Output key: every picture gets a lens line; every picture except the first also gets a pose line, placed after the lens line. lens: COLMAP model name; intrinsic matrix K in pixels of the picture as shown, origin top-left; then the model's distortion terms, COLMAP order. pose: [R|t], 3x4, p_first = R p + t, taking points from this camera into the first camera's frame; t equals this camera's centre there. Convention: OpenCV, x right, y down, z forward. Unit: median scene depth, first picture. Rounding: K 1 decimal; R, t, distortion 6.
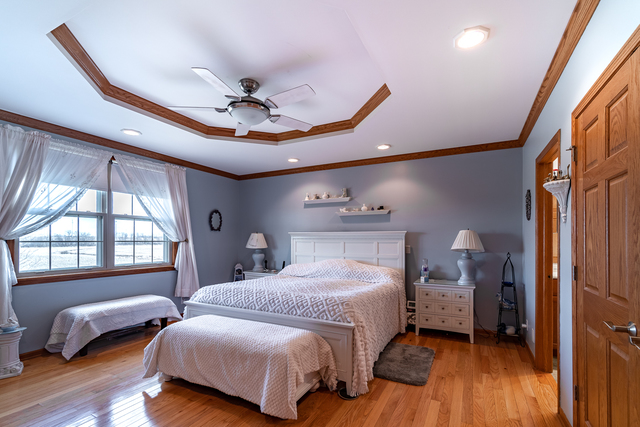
lens RADIAL K [[289.4, 0, 325.9], [0, 289.4, 241.2], [0, 0, 1]] dist [0.001267, 0.001092]
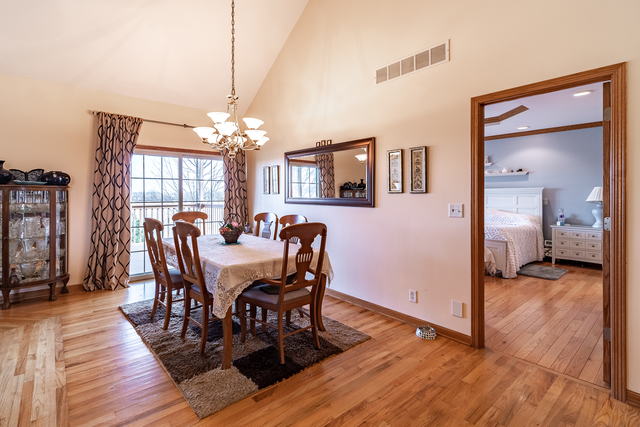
lens RADIAL K [[289.4, 0, 306.4], [0, 289.4, 197.1], [0, 0, 1]] dist [0.001267, 0.001092]
pose [[0.912711, 0.000131, -0.408605, -0.173133], [-0.000050, 1.000000, 0.000210, 0.007786], [0.408605, -0.000171, 0.912711, -0.661889]]
